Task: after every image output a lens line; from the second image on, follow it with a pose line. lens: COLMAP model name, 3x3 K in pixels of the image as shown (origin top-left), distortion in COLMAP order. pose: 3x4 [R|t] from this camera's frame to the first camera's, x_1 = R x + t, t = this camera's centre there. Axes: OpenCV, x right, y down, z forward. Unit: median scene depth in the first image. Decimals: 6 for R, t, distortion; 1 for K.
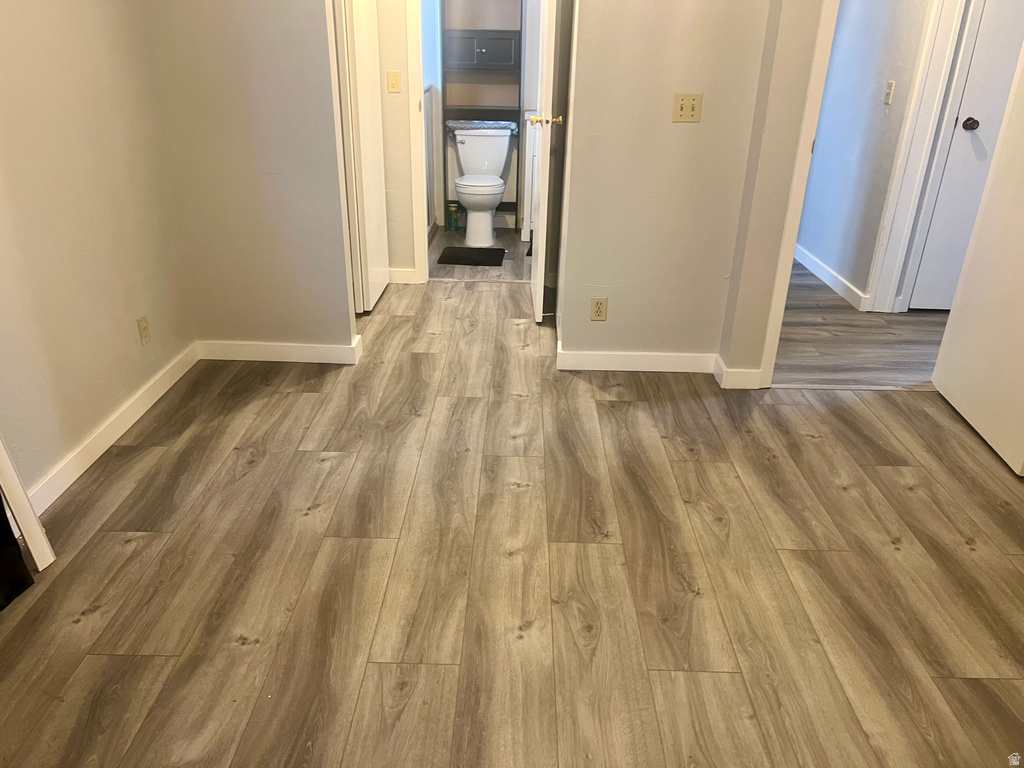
lens RADIAL K [[778.4, 0, 515.1], [0, 778.4, 386.2], [0, 0, 1]] dist [0.029906, -0.013622]
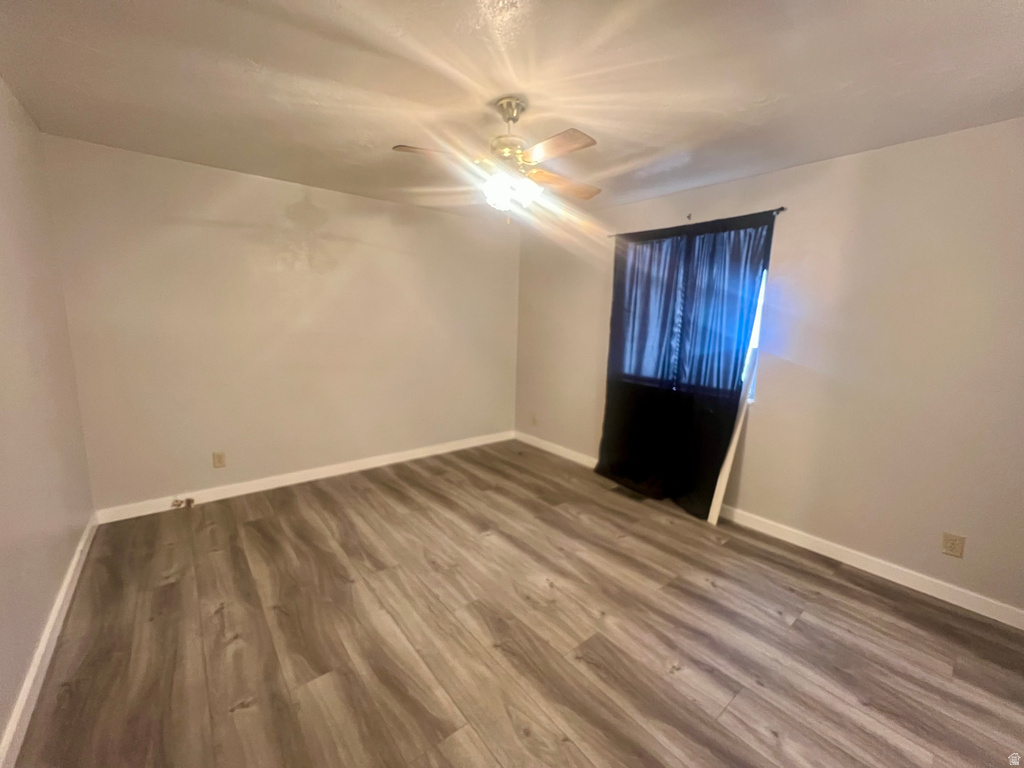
lens RADIAL K [[400.9, 0, 522.4], [0, 400.9, 387.9], [0, 0, 1]] dist [-0.000893, 0.000032]
pose [[-0.744841, 0.077961, -0.662671, 0.647026], [-0.309923, 0.839093, 0.447069, -0.506925], [0.590897, 0.538373, -0.600829, 1.175711]]
